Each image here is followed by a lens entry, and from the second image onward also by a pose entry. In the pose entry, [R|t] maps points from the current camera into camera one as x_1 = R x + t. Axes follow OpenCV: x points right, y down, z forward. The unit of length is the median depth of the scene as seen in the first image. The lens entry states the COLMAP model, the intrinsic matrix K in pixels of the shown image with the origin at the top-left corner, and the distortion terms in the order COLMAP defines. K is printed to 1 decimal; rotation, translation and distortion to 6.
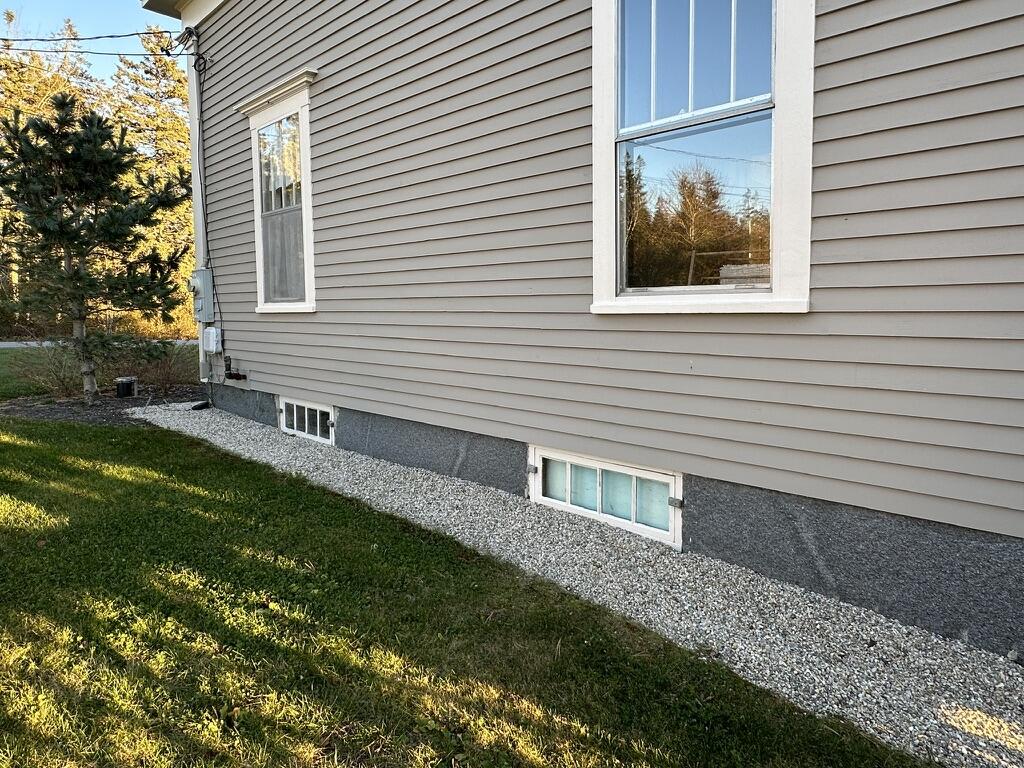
lens RADIAL K [[604.1, 0, 516.3], [0, 604.1, 340.3], [0, 0, 1]] dist [0.002357, -0.001339]
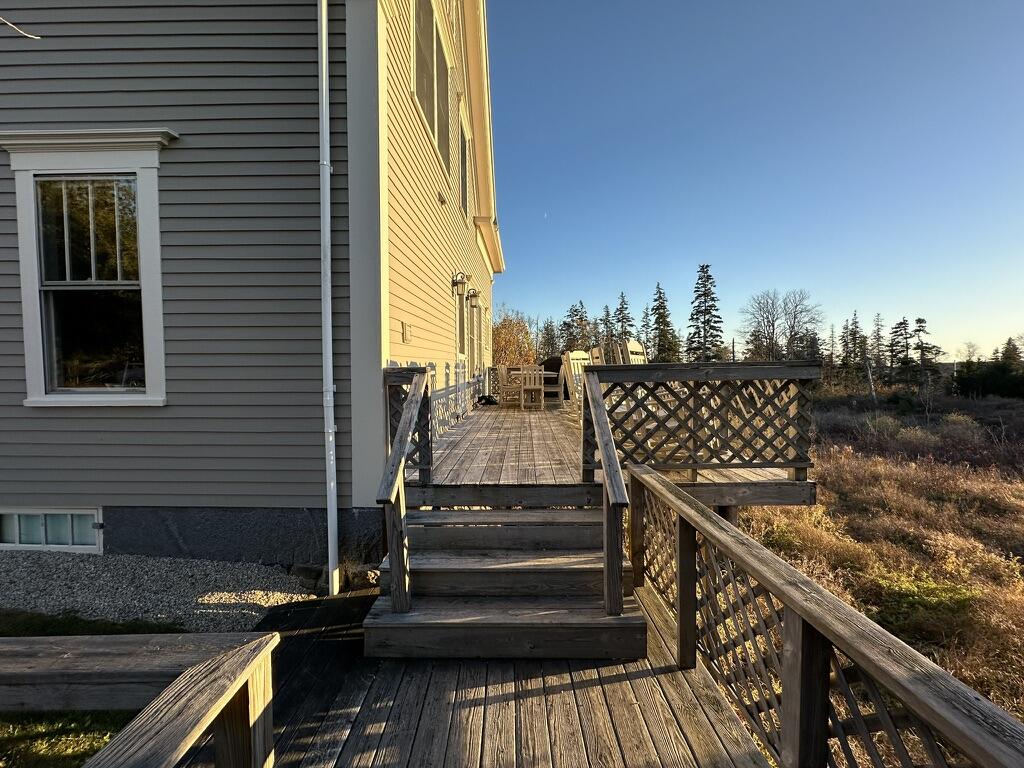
lens RADIAL K [[412.0, 0, 536.7], [0, 412.0, 386.5], [0, 0, 1]] dist [0.001017, -0.000954]
pose [[0.749380, -0.021479, 0.661792, 0.317350], [0.028896, 0.999582, -0.000278, -0.045607], [-0.661510, 0.019331, 0.749687, -0.428693]]
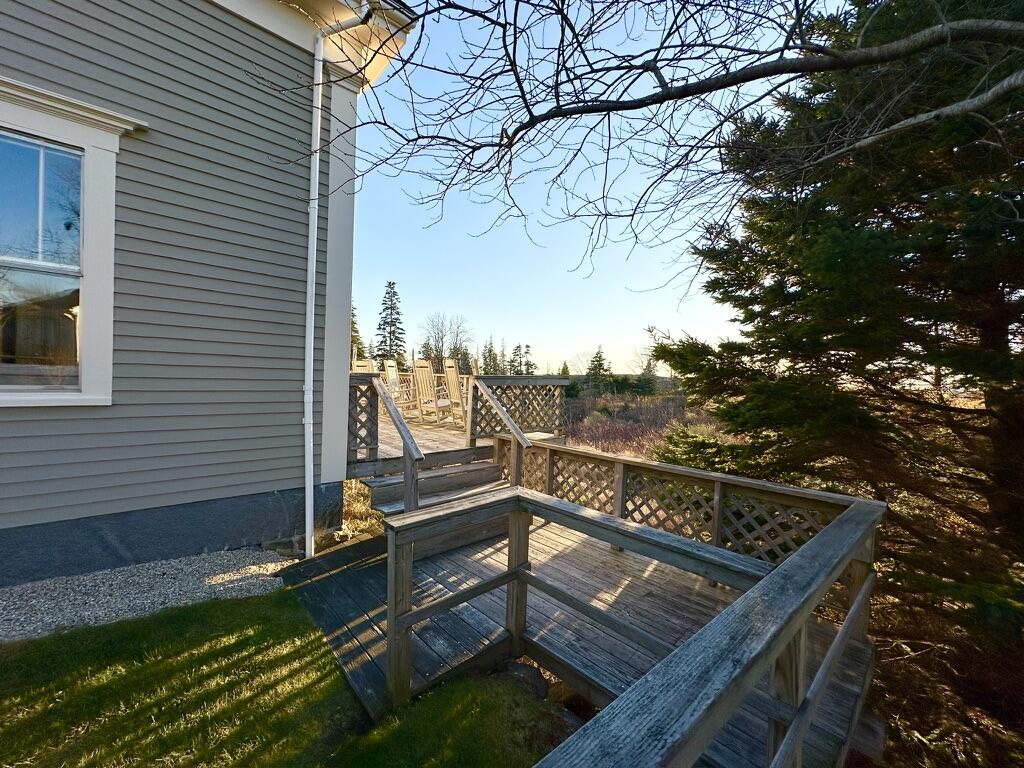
lens RADIAL K [[412.0, 0, 511.4], [0, 412.0, 385.7], [0, 0, 1]] dist [0.001017, -0.000954]
pose [[0.106266, -0.006376, 0.994317, -0.349751], [0.018863, 0.999812, 0.004395, -0.053101], [-0.994159, 0.018289, 0.106366, -0.154028]]
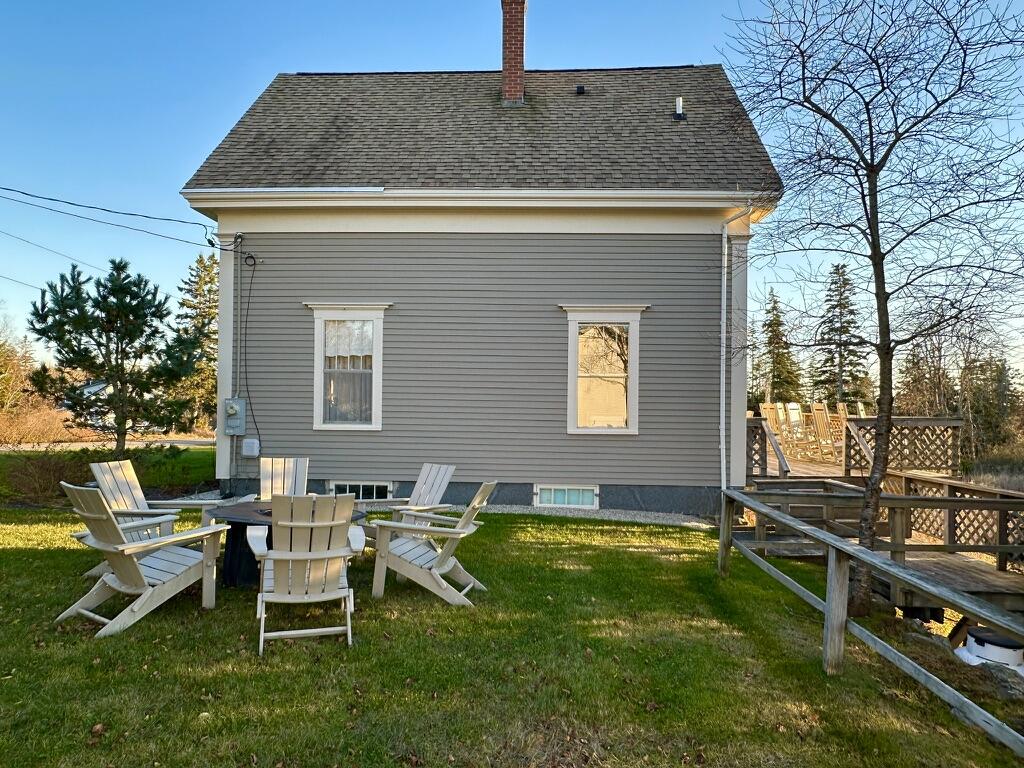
lens RADIAL K [[777.2, 0, 484.5], [0, 777.2, 385.6], [0, 0, 1]] dist [0.018101, -0.004232]
pose [[0.754983, 0.031277, 0.654998, -2.140153], [0.014491, 0.997822, -0.064351, -0.033476], [-0.655584, 0.058075, 0.752885, -1.269201]]
